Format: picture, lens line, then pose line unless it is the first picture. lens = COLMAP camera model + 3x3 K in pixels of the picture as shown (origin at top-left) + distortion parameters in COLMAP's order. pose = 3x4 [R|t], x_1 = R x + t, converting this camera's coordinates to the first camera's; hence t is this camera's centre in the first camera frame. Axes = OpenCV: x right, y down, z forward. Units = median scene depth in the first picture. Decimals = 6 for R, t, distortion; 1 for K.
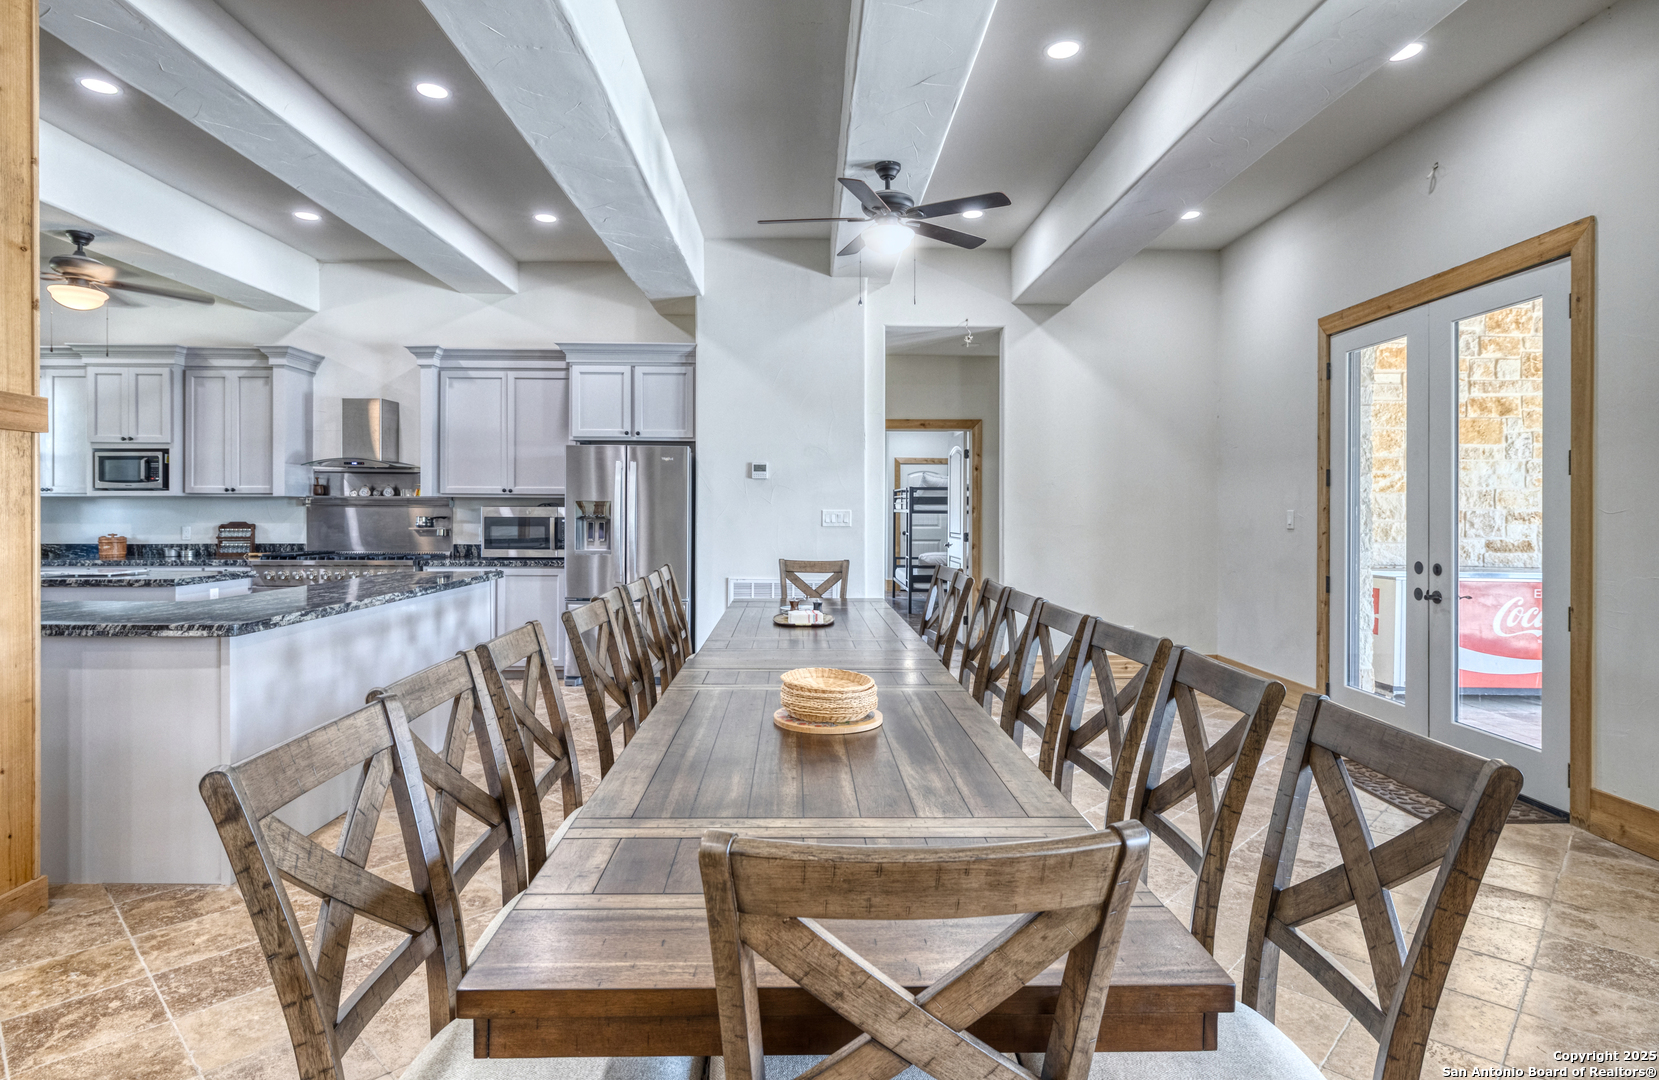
lens RADIAL K [[871.5, 0, 828.1], [0, 871.5, 515.1], [0, 0, 1]] dist [-0.002763, -0.000216]
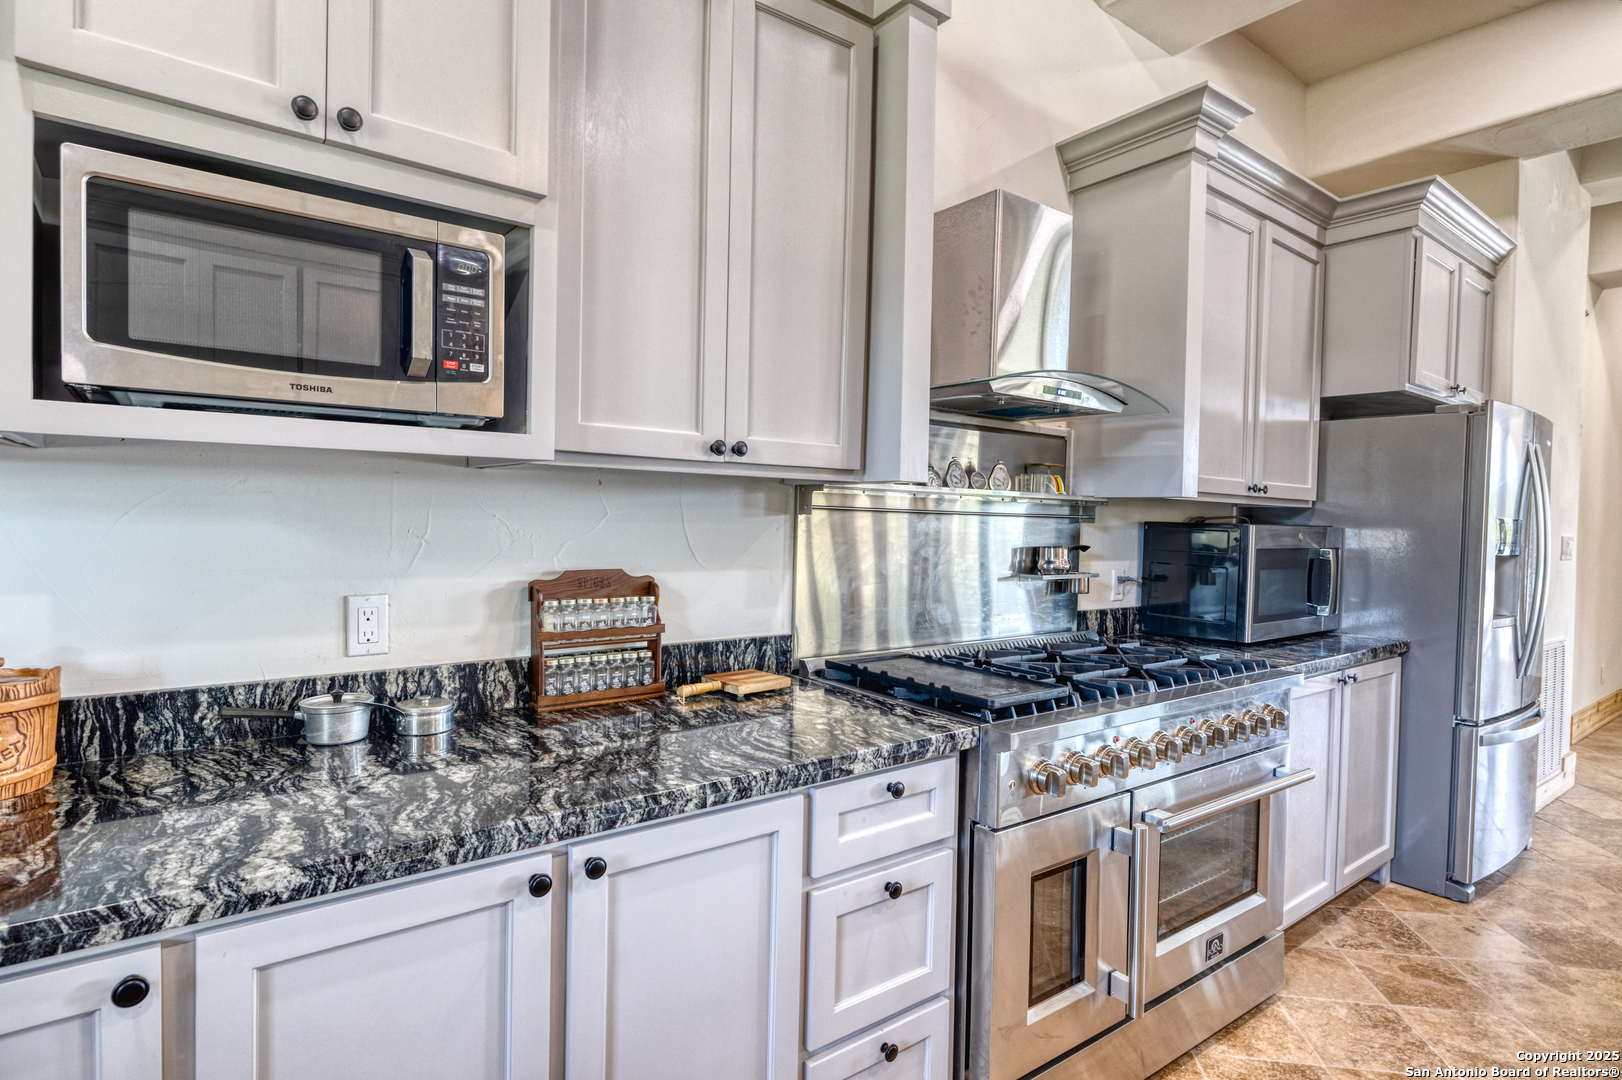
lens RADIAL K [[833.5, 0, 812.0], [0, 833.5, 537.0], [0, 0, 1]] dist [0.003027, 0.000430]
pose [[0.806138, -0.000112, 0.591727, -0.807448], [-0.018017, 0.999532, 0.024735, -0.010227], [-0.591453, -0.030601, 0.805759, 0.789158]]
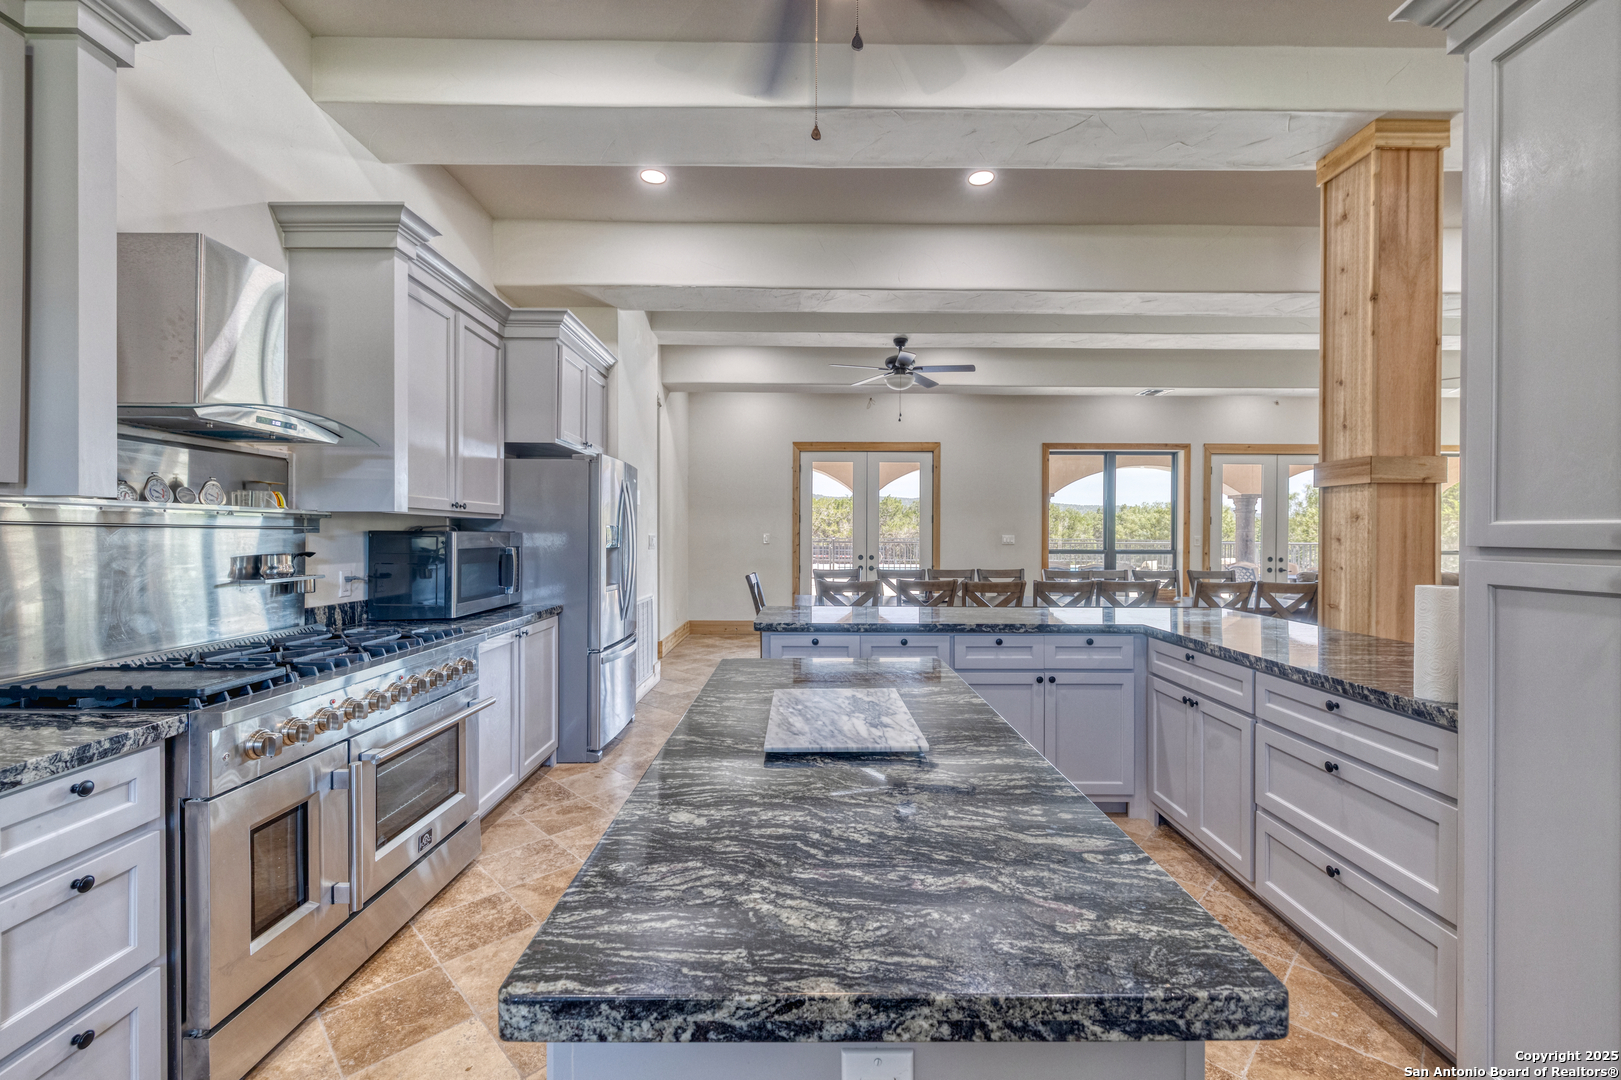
lens RADIAL K [[681.8, 0, 813.9], [0, 681.8, 533.3], [0, 0, 1]] dist [-0.000436, -0.000880]
pose [[0.013204, -0.002523, 0.999910, -0.844986], [0.002098, 0.999995, 0.002496, -0.009717], [-0.999911, 0.002064, 0.013209, 0.746131]]
